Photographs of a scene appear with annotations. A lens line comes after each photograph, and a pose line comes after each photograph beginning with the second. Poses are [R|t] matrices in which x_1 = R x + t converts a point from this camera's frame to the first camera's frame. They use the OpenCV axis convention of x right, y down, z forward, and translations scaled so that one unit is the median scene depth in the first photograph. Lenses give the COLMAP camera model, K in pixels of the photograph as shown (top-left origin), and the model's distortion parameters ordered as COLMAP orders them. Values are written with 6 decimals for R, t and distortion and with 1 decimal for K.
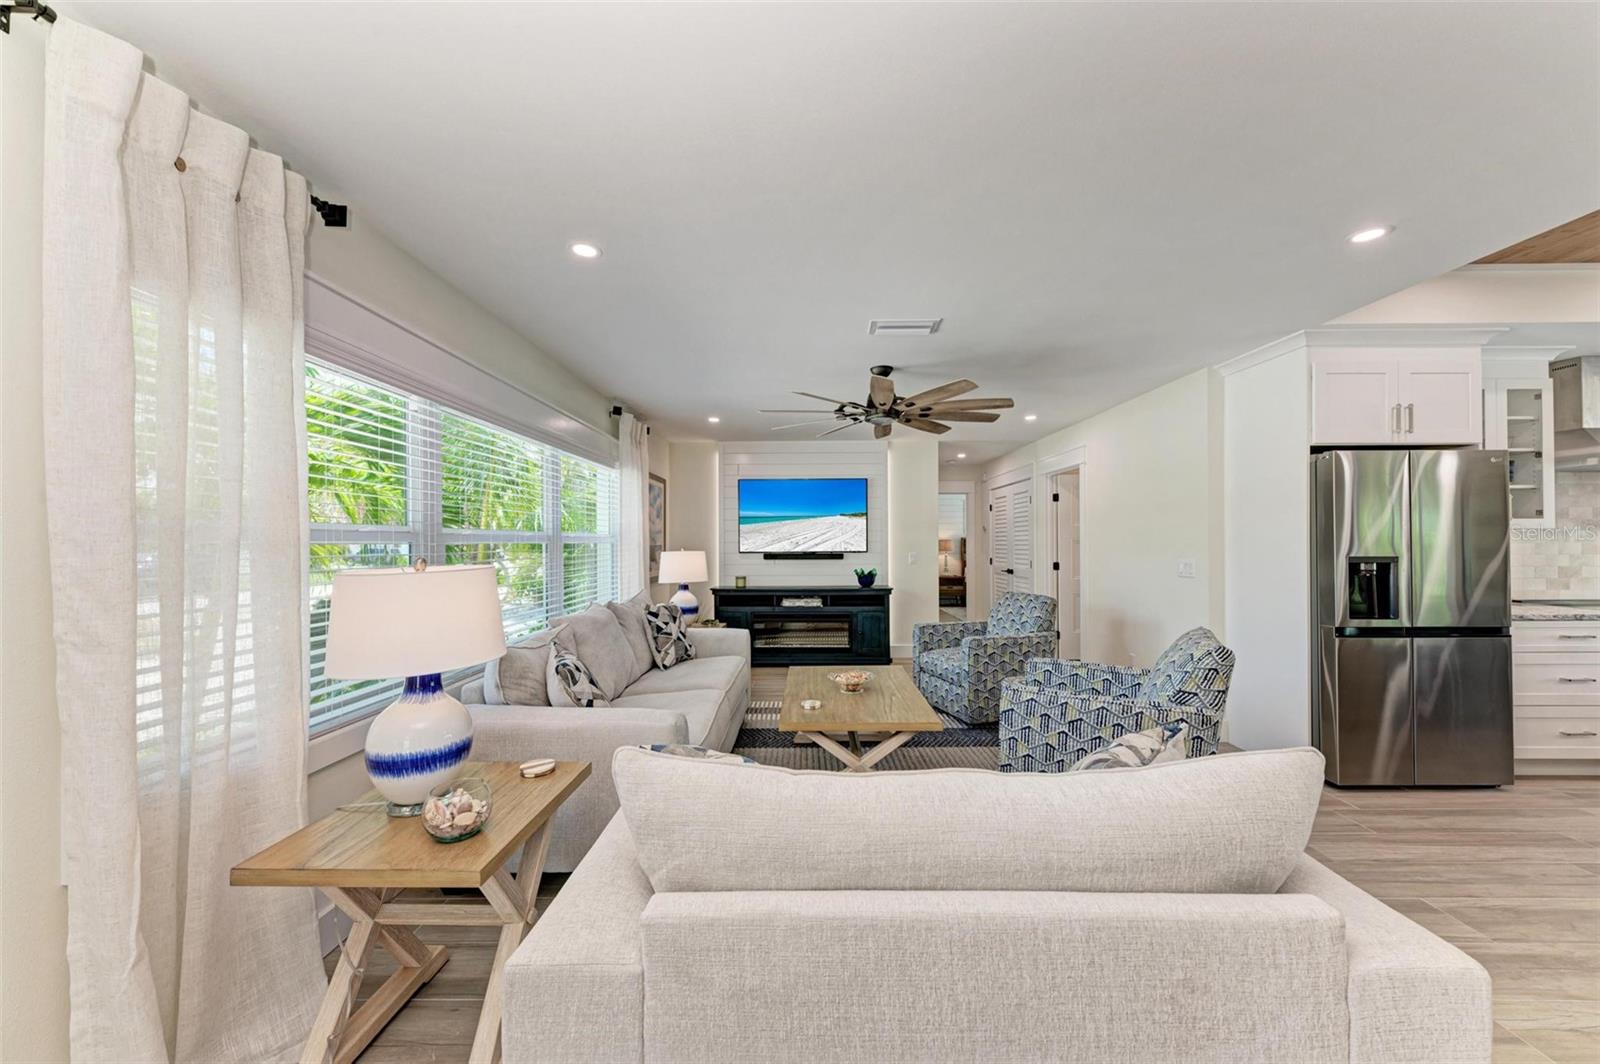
lens RADIAL K [[566.0, 0, 802.4], [0, 566.0, 541.5], [0, 0, 1]] dist [0.014403, -0.004071]
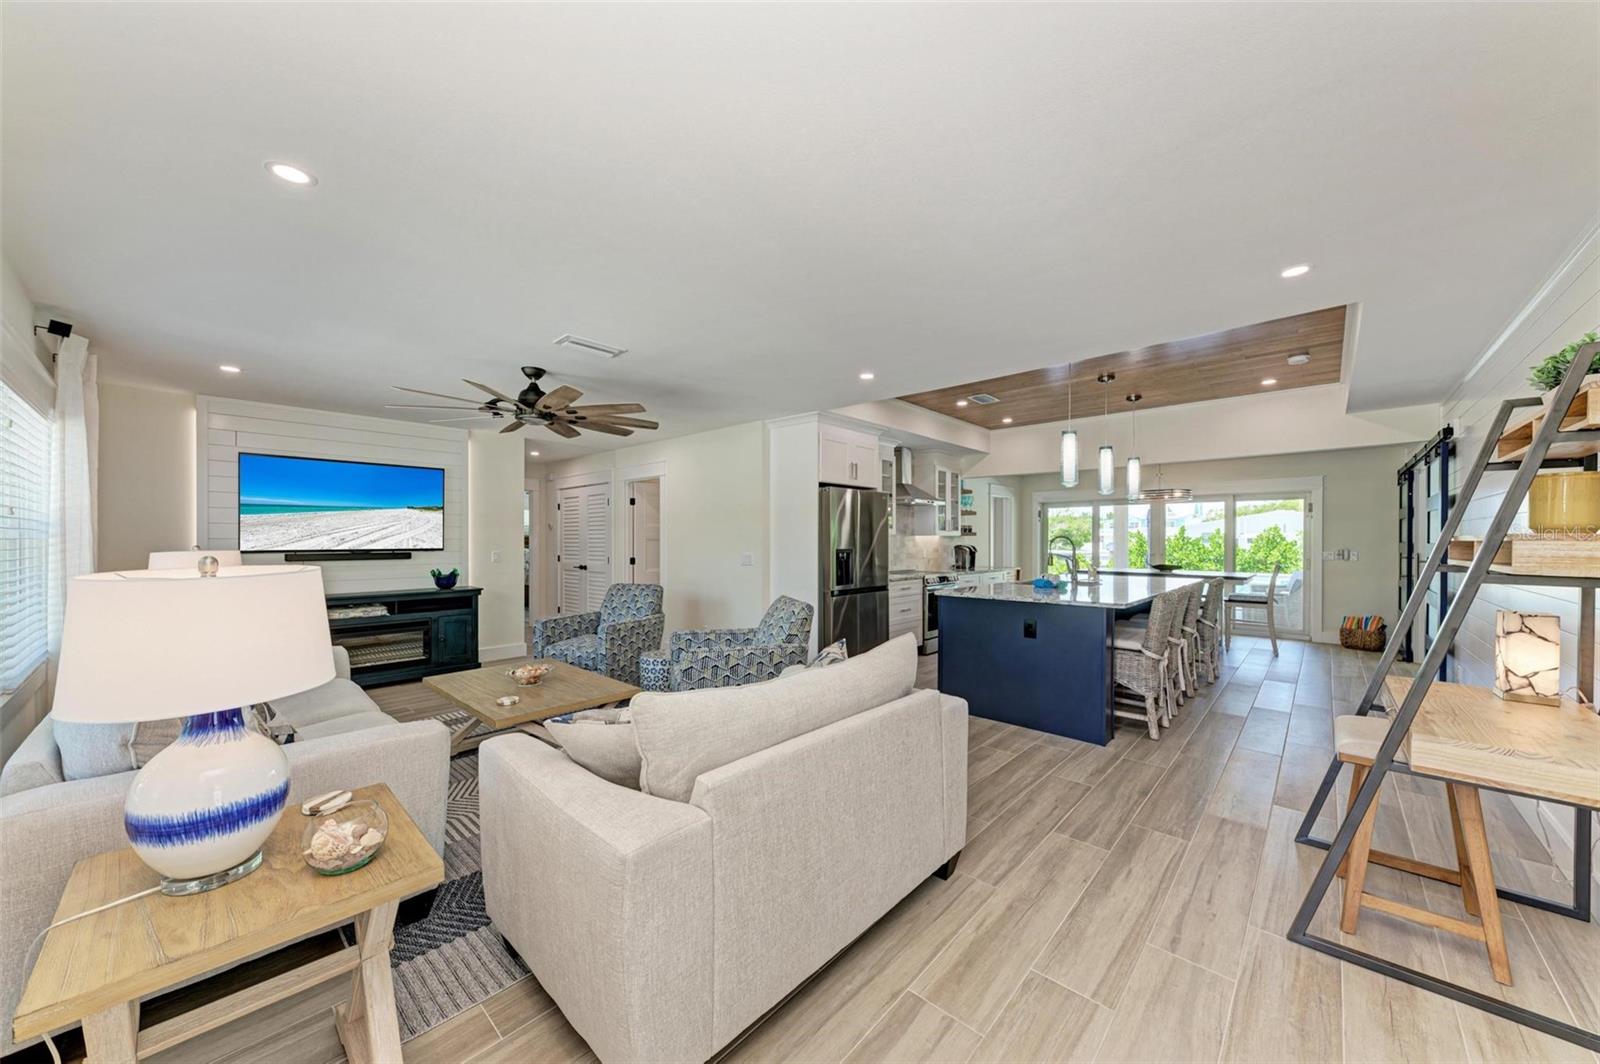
lens RADIAL K [[566.0, 0, 802.4], [0, 566.0, 541.5], [0, 0, 1]] dist [0.014403, -0.004071]
pose [[0.669983, 0.002184, 0.742373, -0.290834], [-0.004761, 0.999988, 0.001355, 0.001185], [-0.742361, -0.004442, 0.669986, -0.046211]]
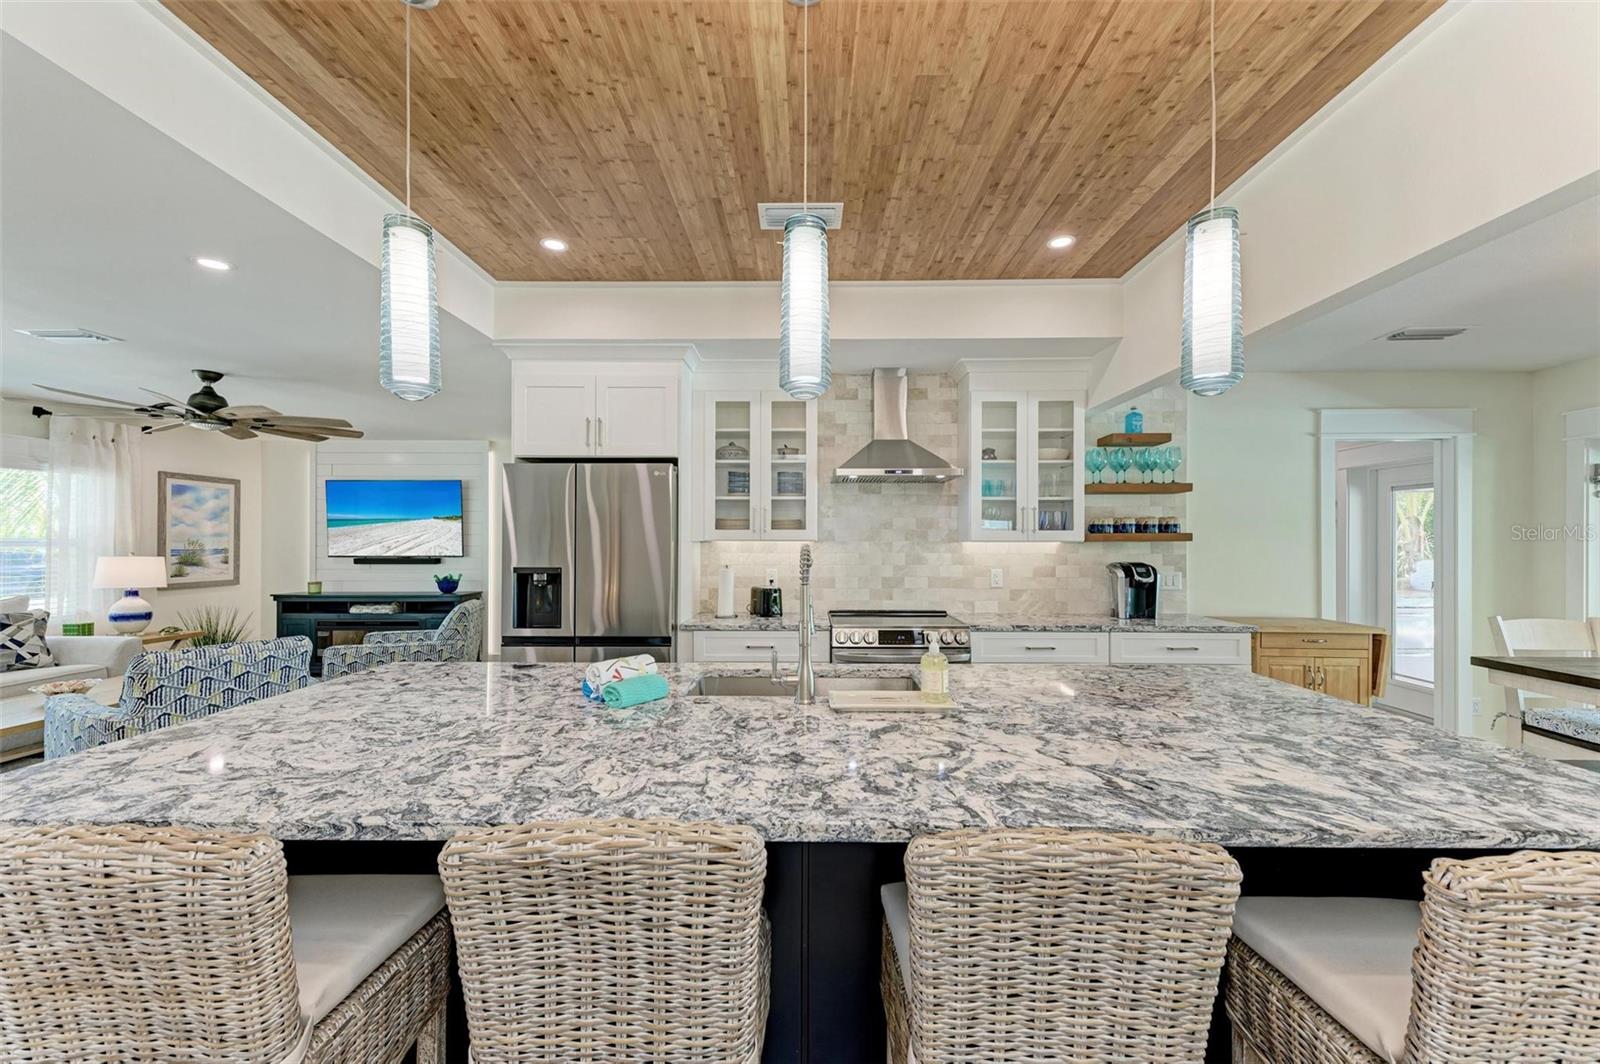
lens RADIAL K [[618.3, 0, 802.5], [0, 618.3, 541.6], [0, 0, 1]] dist [0.020561, -0.006119]
pose [[0.999981, 0.005002, -0.003471, 1.160157], [-0.004999, 0.999987, 0.000783, -0.018263], [0.003474, -0.000766, 0.999994, -0.083754]]
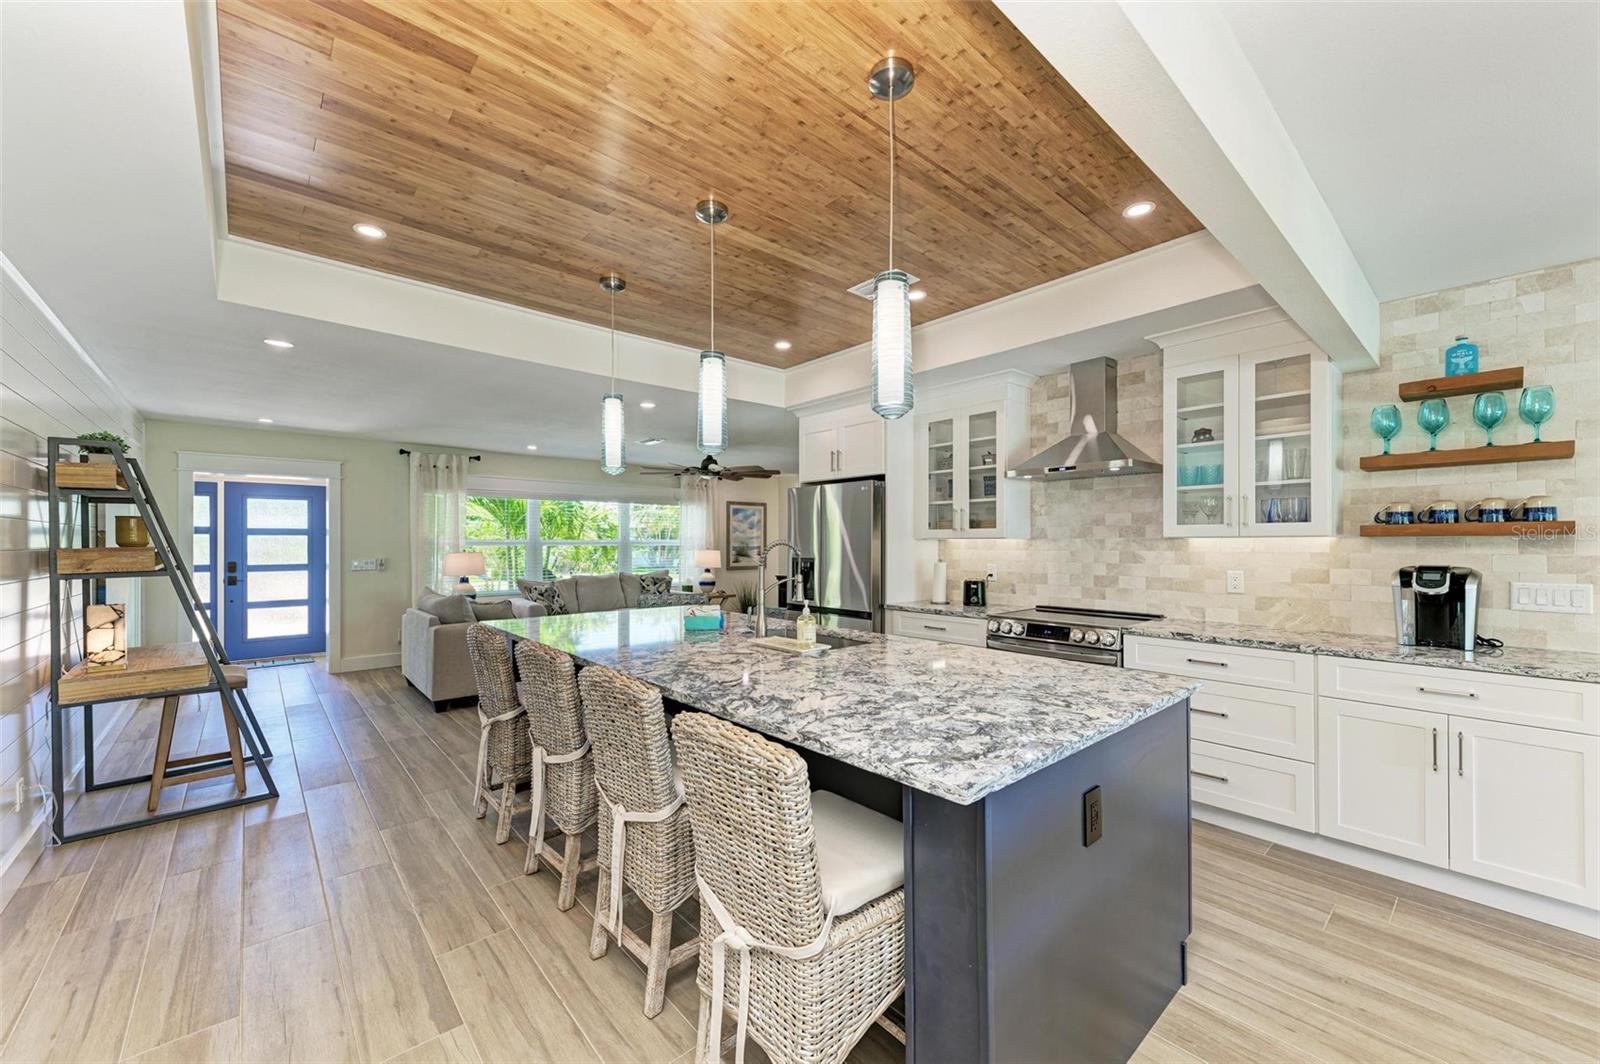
lens RADIAL K [[618.3, 0, 802.5], [0, 618.3, 541.6], [0, 0, 1]] dist [0.020561, -0.006119]
pose [[0.668381, 0.001000, -0.743818, 1.736484], [0.000757, 0.999998, 0.002025, -0.015609], [0.743818, -0.001916, 0.668379, -0.069298]]
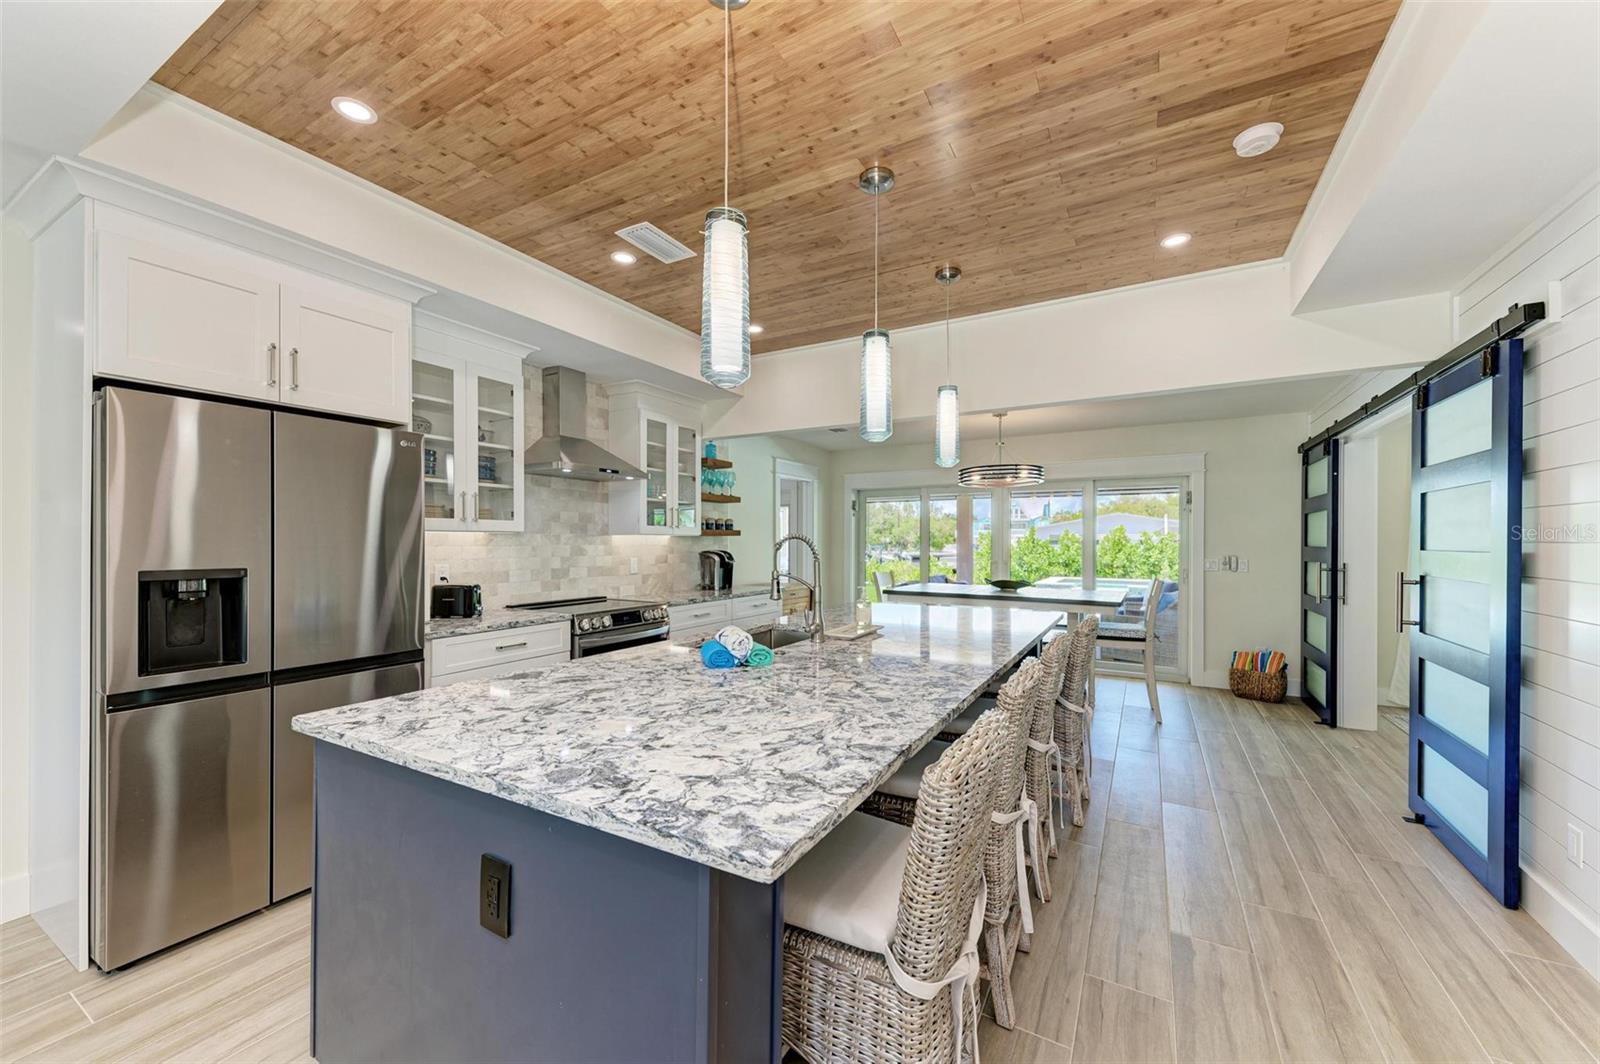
lens RADIAL K [[604.7, 0, 802.5], [0, 604.7, 541.0], [0, 0, 1]] dist [0.013998, 0.000019]
pose [[0.486752, 0.005038, 0.873526, 0.577381], [-0.004821, 0.999984, -0.003080, -0.004634], [-0.873527, -0.002712, 0.486769, 0.076557]]
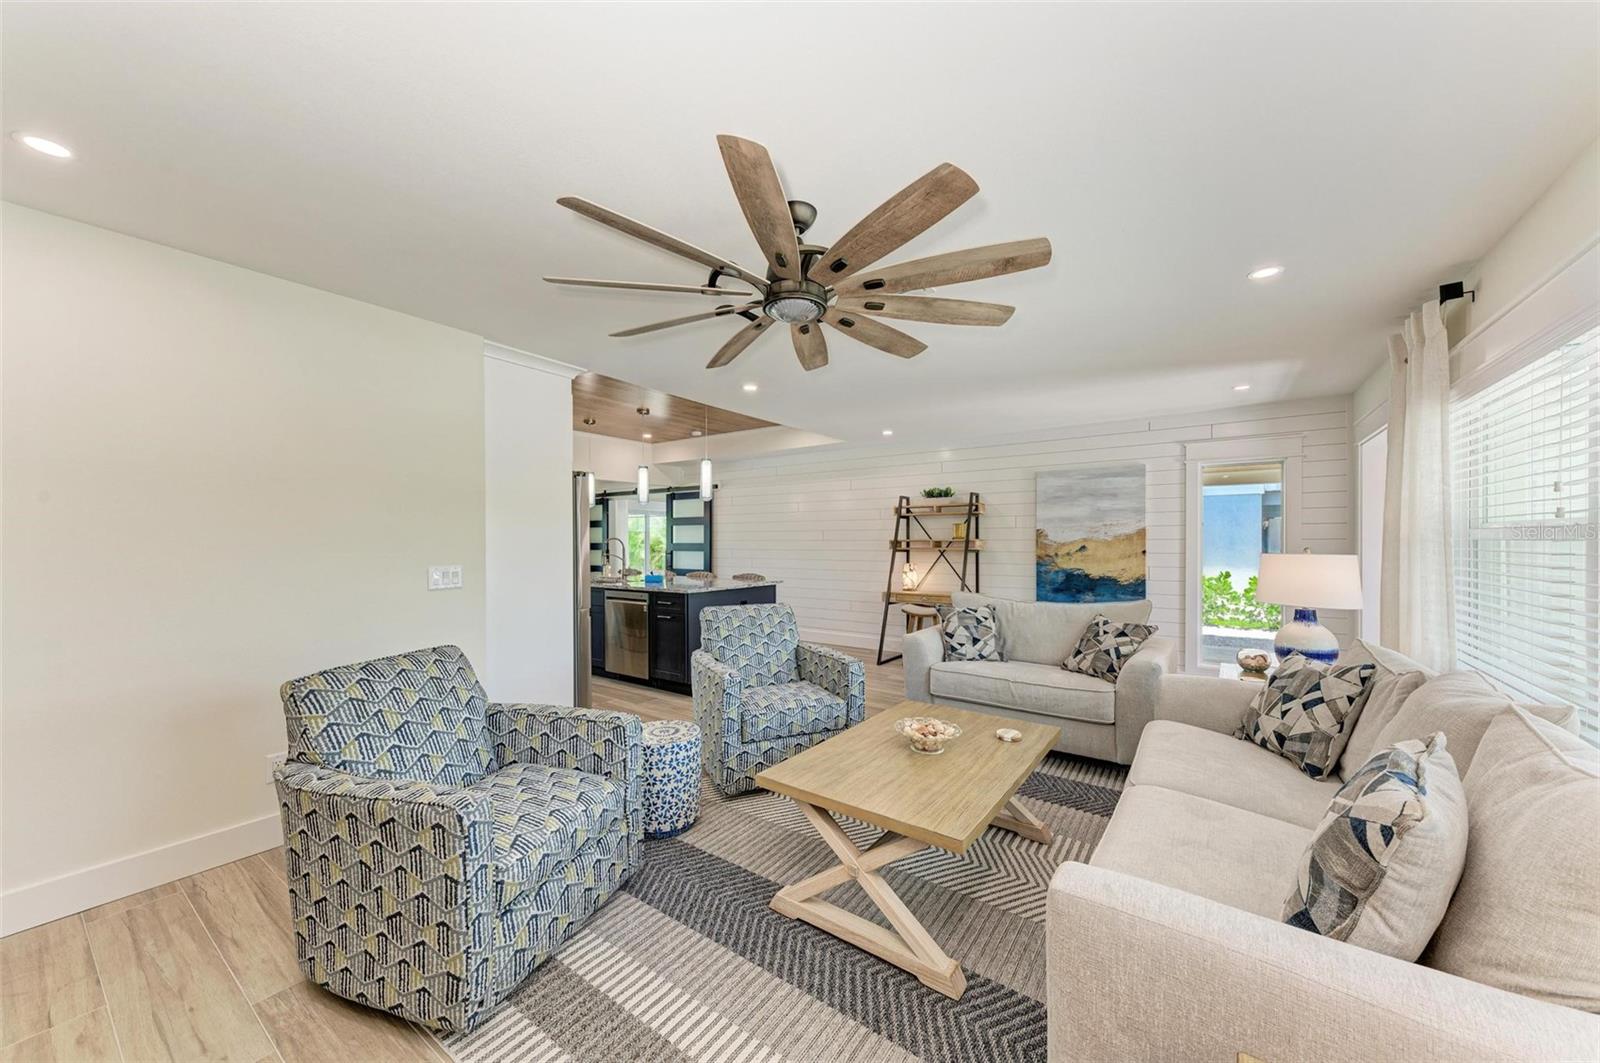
lens RADIAL K [[572.9, 0, 798.0], [0, 572.9, 541.4], [0, 0, 1]] dist [-0.001537, -0.000110]
pose [[-0.818295, 0.003977, 0.574784, -0.157478], [0.003354, 0.999992, -0.002144, 0.000479], [-0.574788, 0.000173, -0.818302, 1.414220]]
